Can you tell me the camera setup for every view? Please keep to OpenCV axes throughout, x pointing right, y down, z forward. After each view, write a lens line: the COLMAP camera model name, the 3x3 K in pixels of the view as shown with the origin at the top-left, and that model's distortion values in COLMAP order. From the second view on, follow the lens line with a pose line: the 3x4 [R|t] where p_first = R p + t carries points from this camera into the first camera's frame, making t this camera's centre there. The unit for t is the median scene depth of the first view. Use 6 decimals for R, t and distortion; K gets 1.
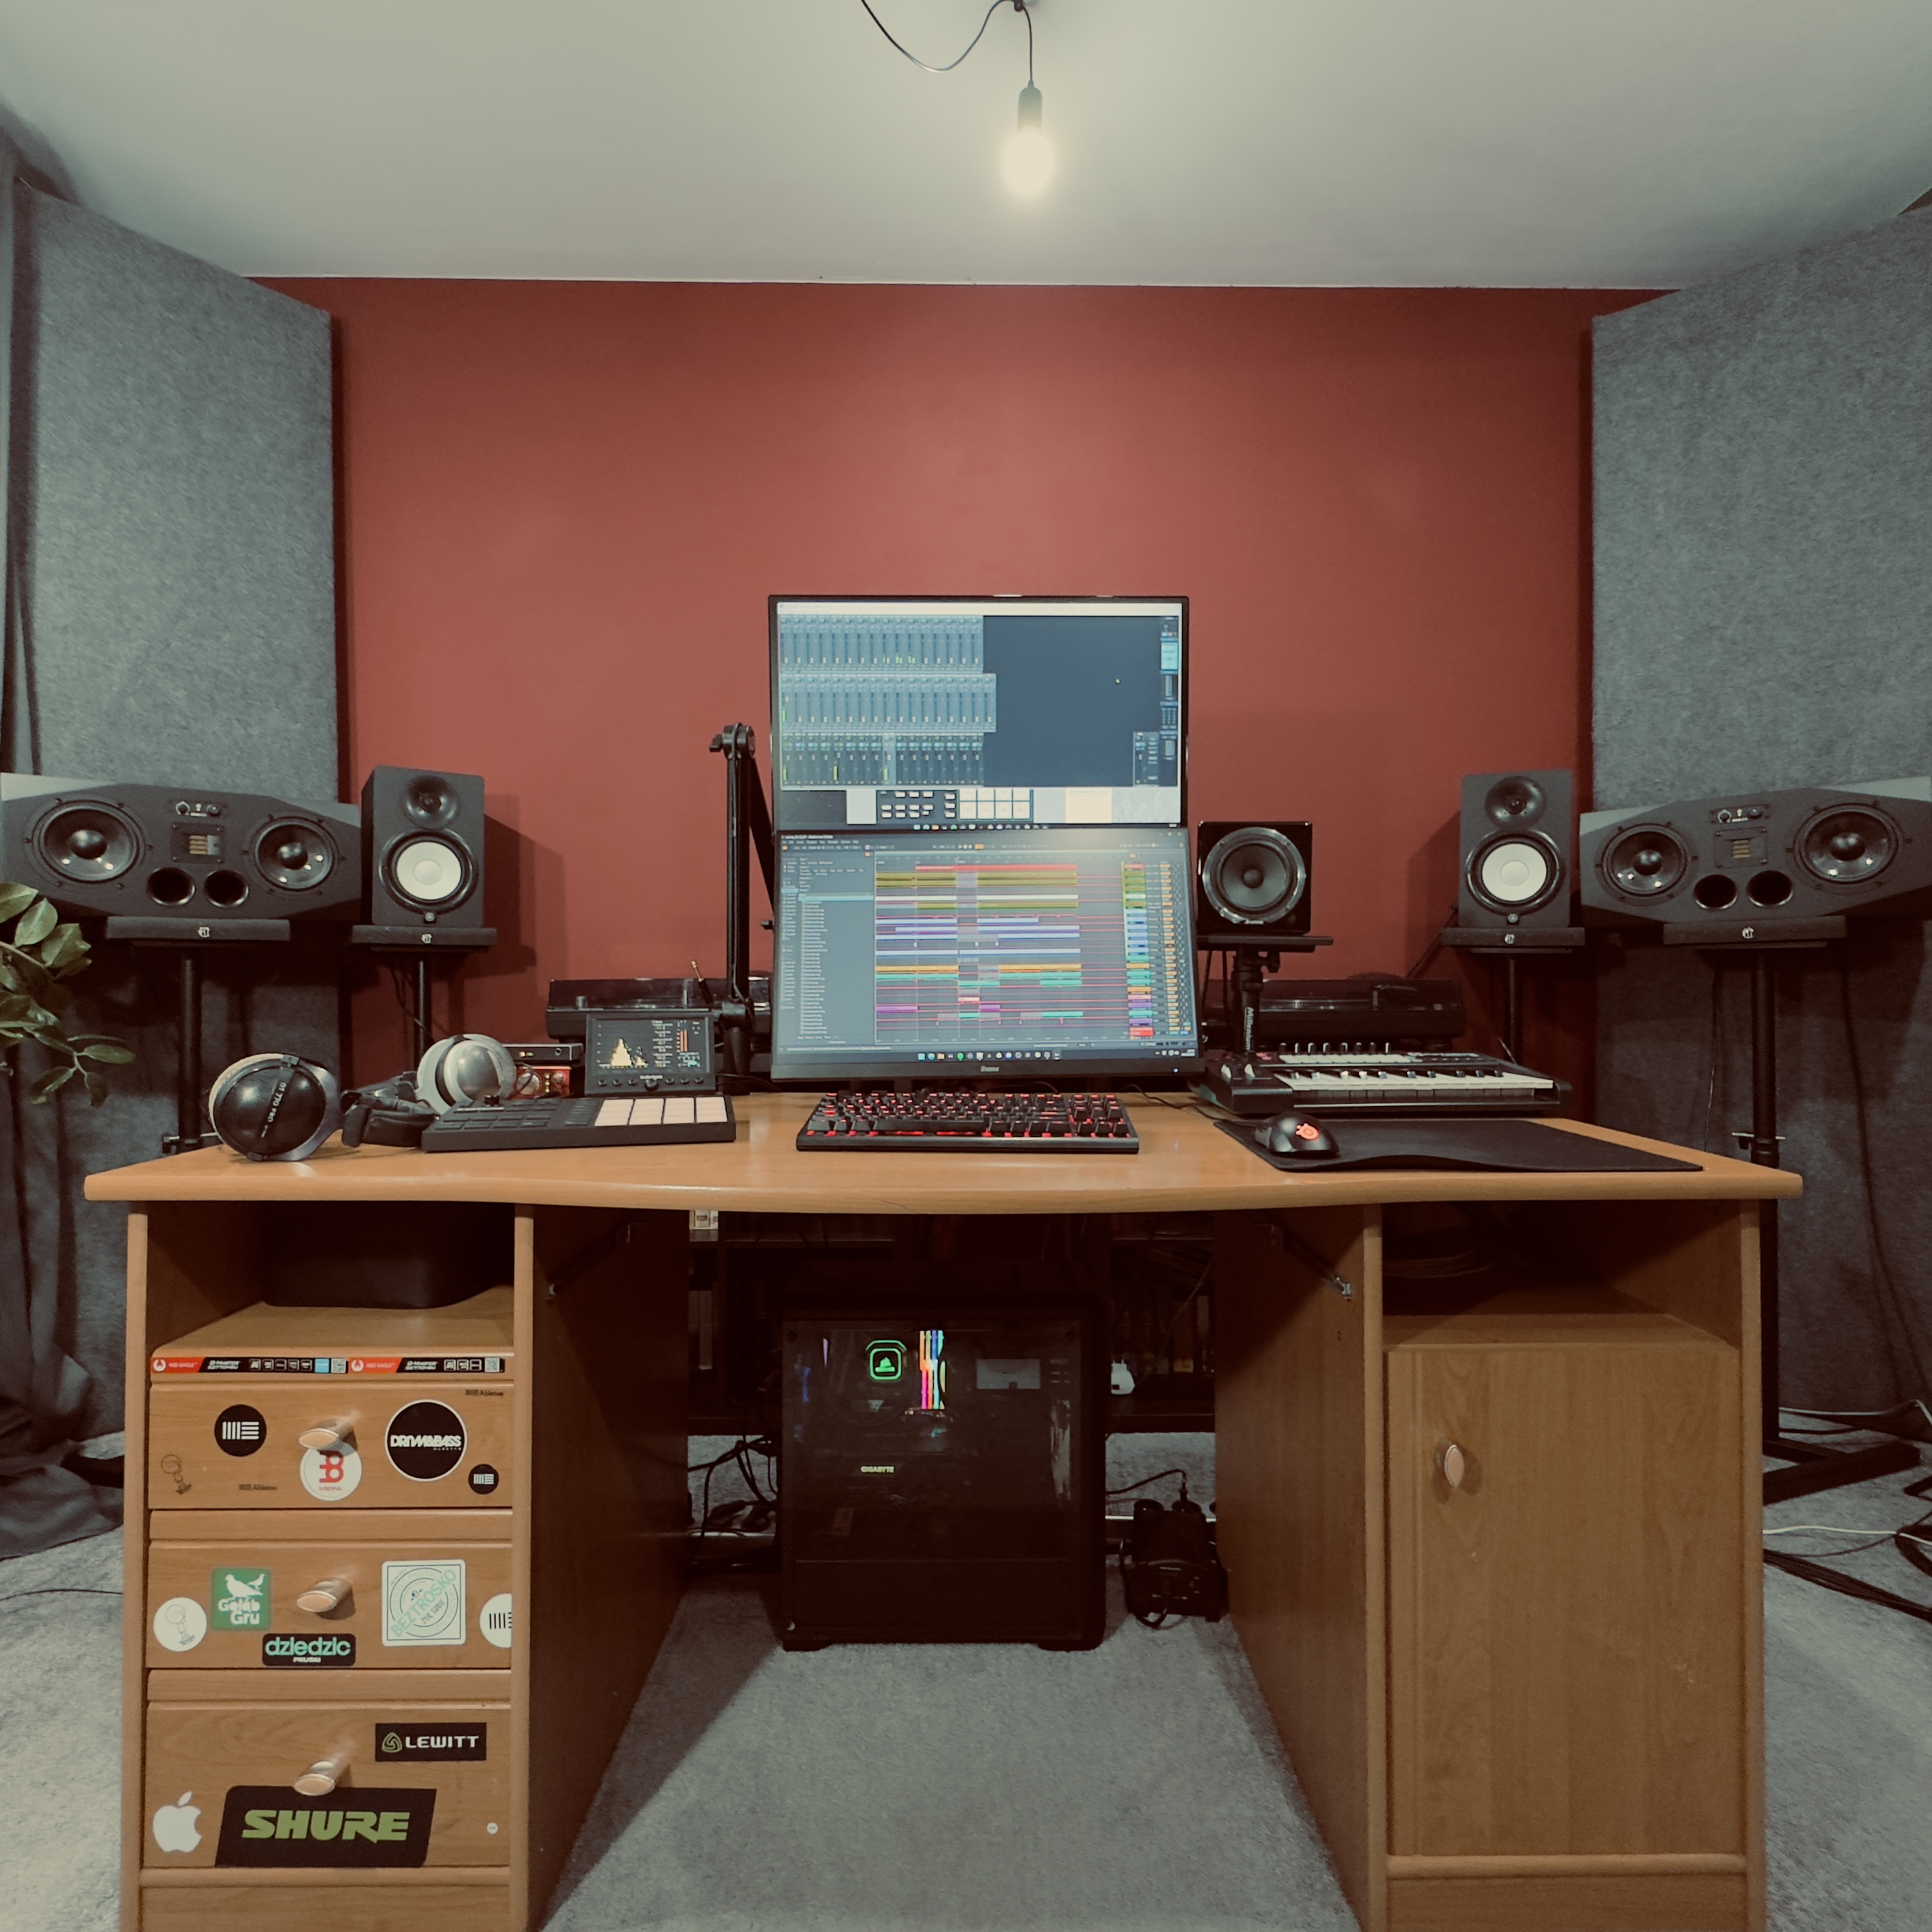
lens RADIAL K [[1235.4, 0, 1050.7], [0, 1235.4, 990.8], [0, 0, 1]] dist [0.000943, 0.000399]
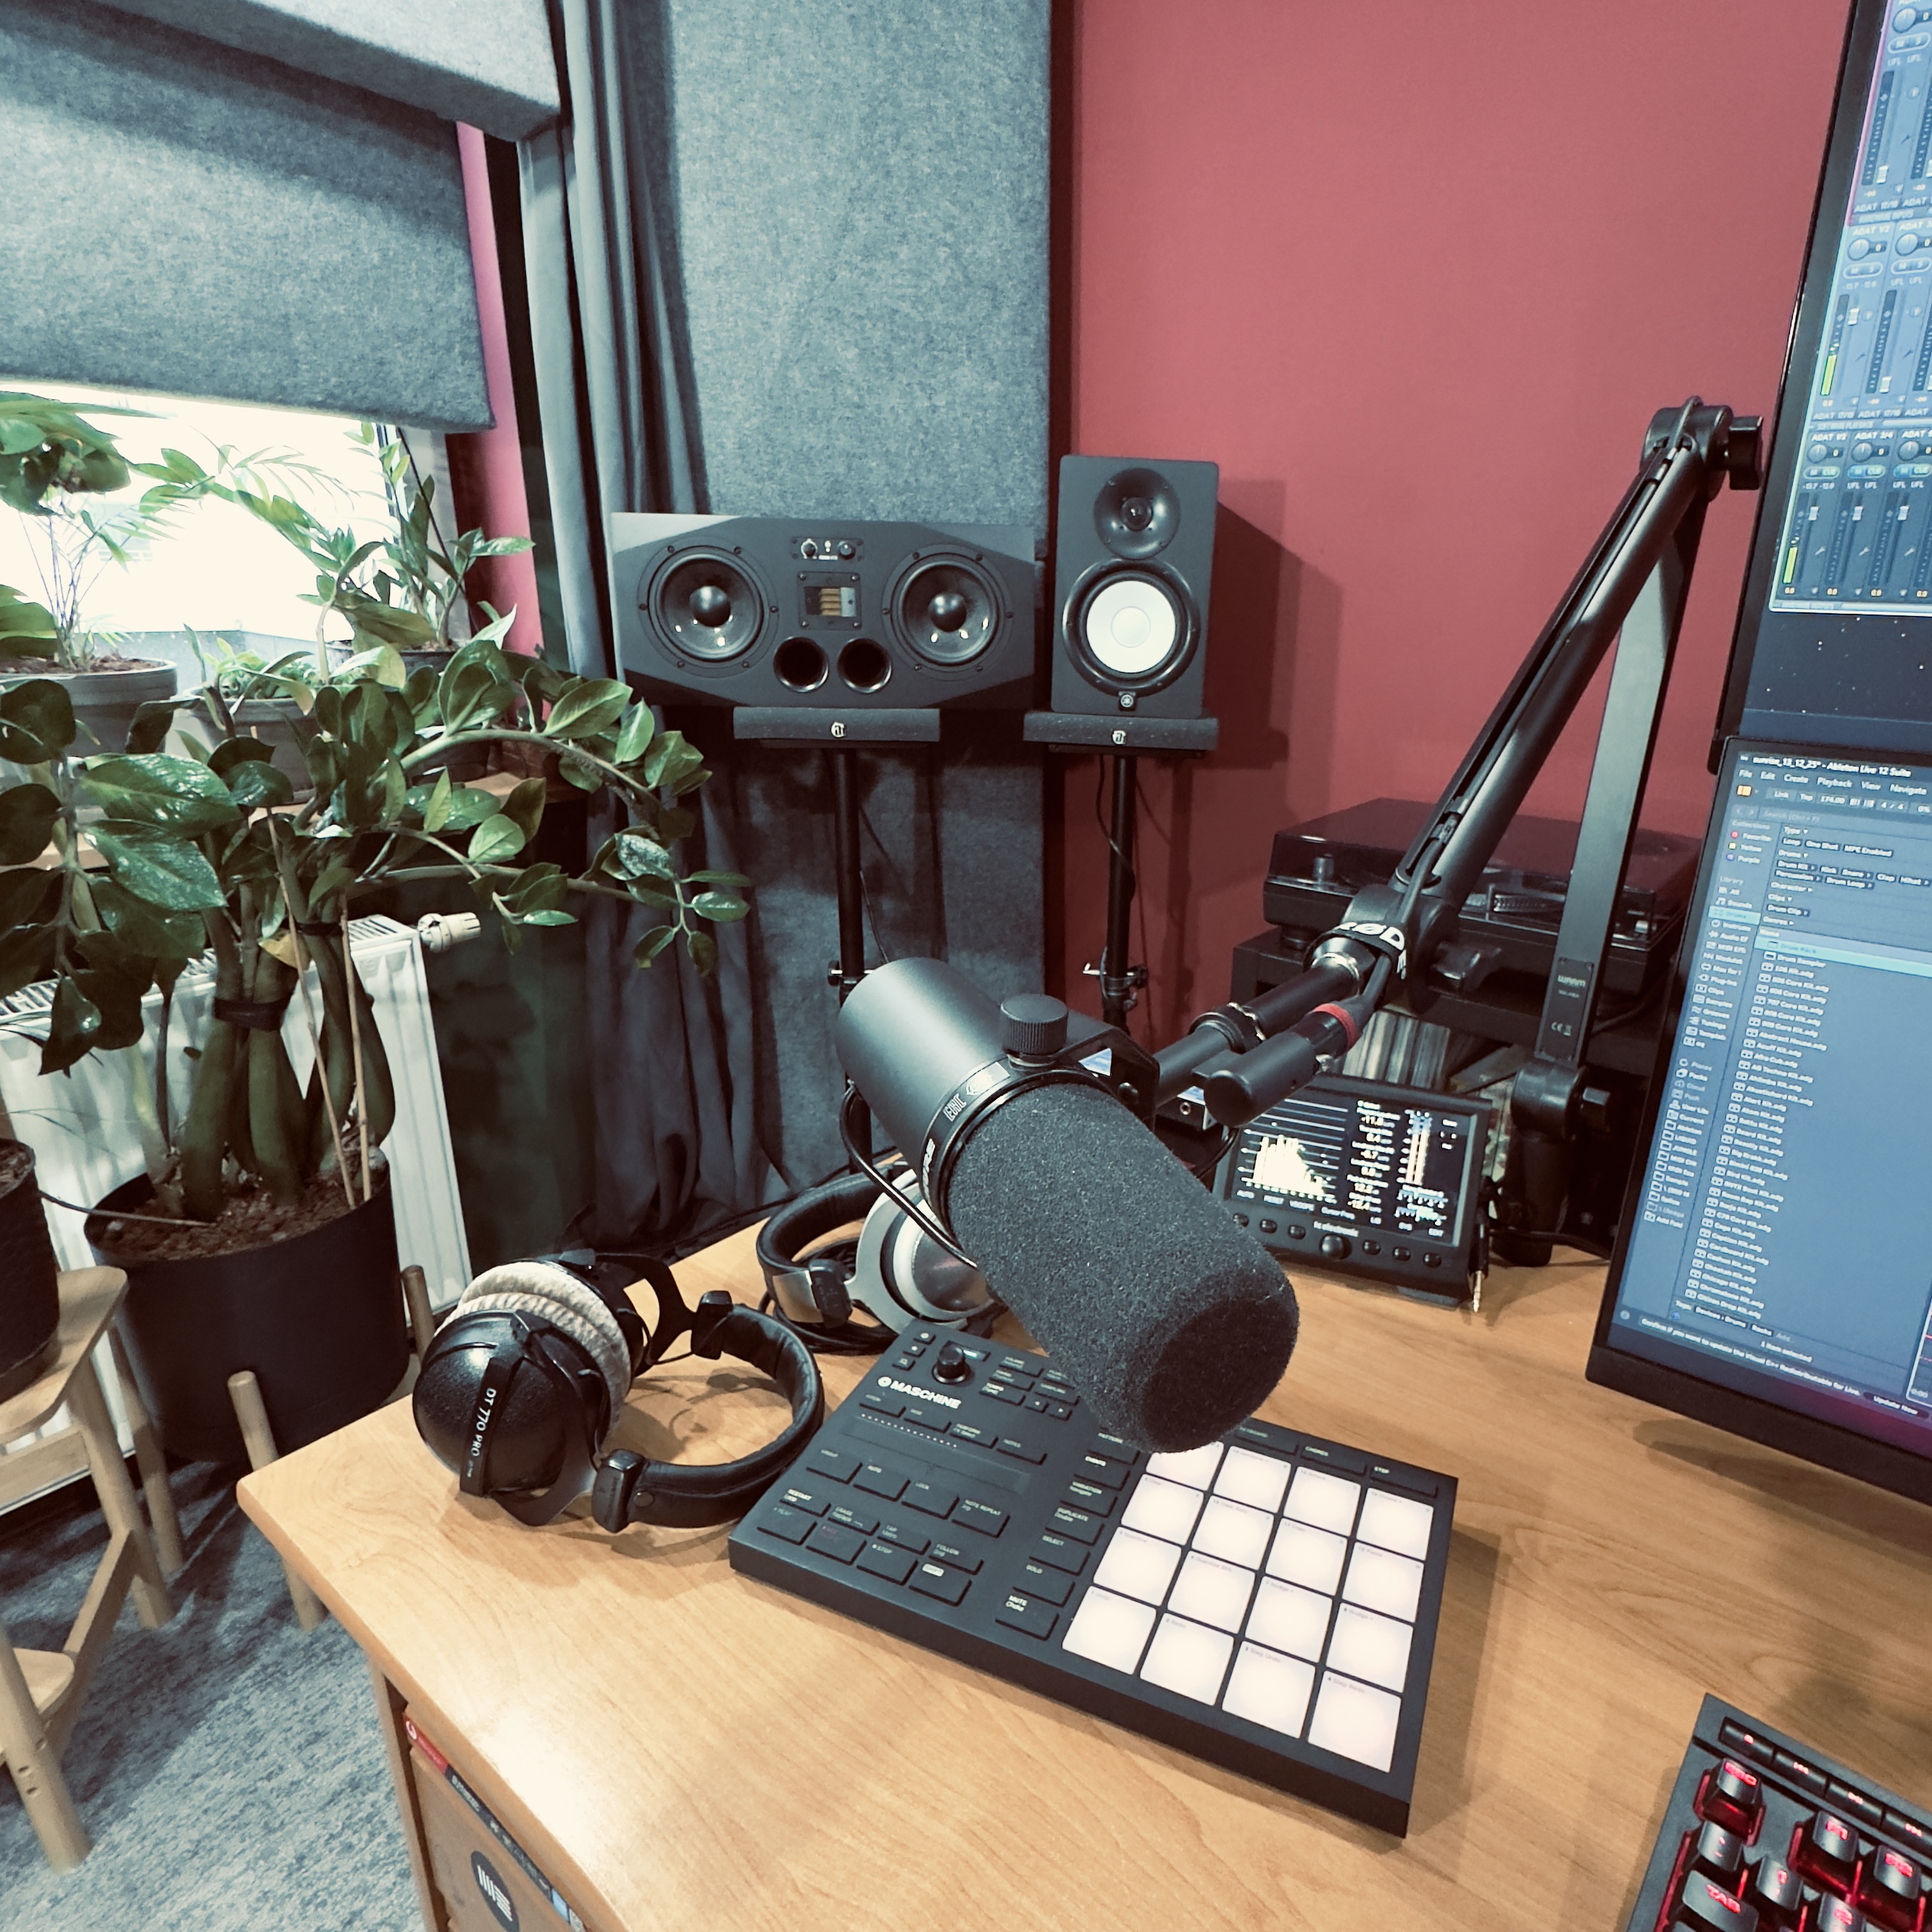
lens RADIAL K [[1235.4, 0, 1050.7], [0, 1235.4, 990.8], [0, 0, 1]] dist [0.000943, 0.000399]
pose [[0.775204, 0.230551, -0.588136, -0.116369], [-0.026706, 0.942150, 0.334125, -0.138551], [0.631146, -0.243309, 0.736516, 0.470942]]
